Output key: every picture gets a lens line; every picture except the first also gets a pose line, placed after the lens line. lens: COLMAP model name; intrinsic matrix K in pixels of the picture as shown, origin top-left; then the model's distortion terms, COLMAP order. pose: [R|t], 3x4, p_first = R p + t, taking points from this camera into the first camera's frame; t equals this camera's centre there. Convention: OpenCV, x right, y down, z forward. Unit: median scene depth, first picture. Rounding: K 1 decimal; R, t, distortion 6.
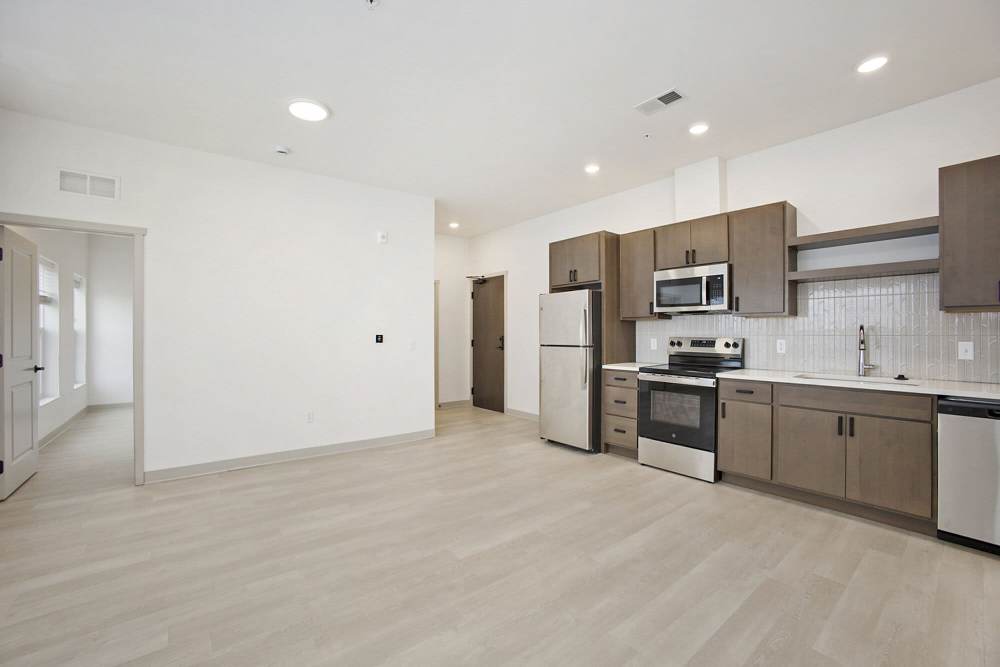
lens RADIAL K [[431.4, 0, 500.0], [0, 431.4, 333.5], [0, 0, 1]] dist [-0.000484, 0.000323]
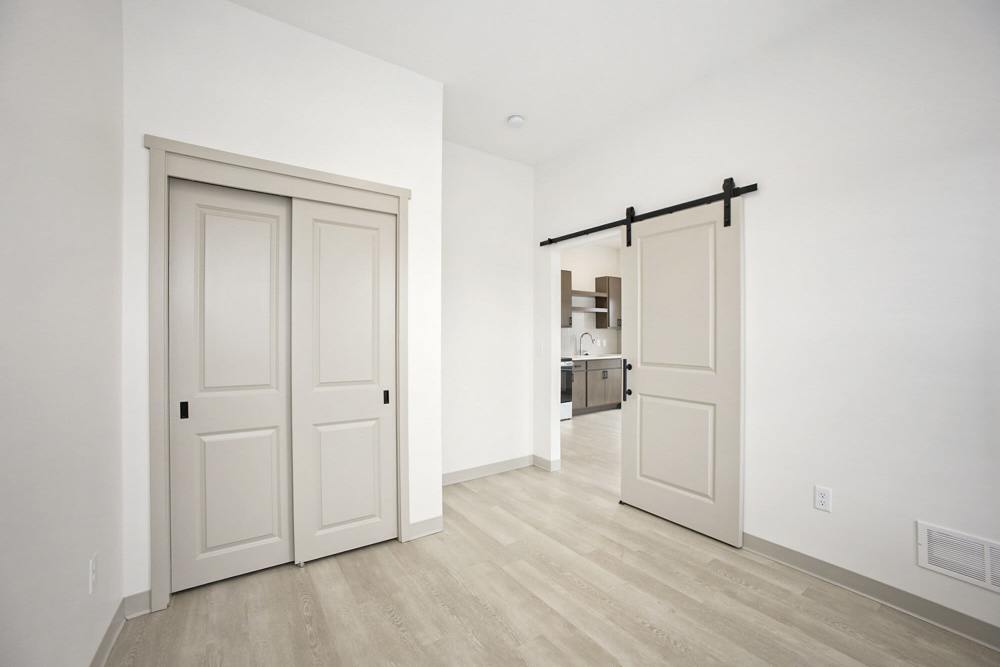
lens RADIAL K [[430.2, 0, 500.0], [0, 430.2, 333.5], [0, 0, 1]] dist [-0.000540, -0.000304]
pose [[0.054238, -0.000195, 0.998528, -1.218009], [-0.002331, 0.999997, 0.000321, -0.012447], [-0.998525, -0.002345, 0.054238, 1.080730]]
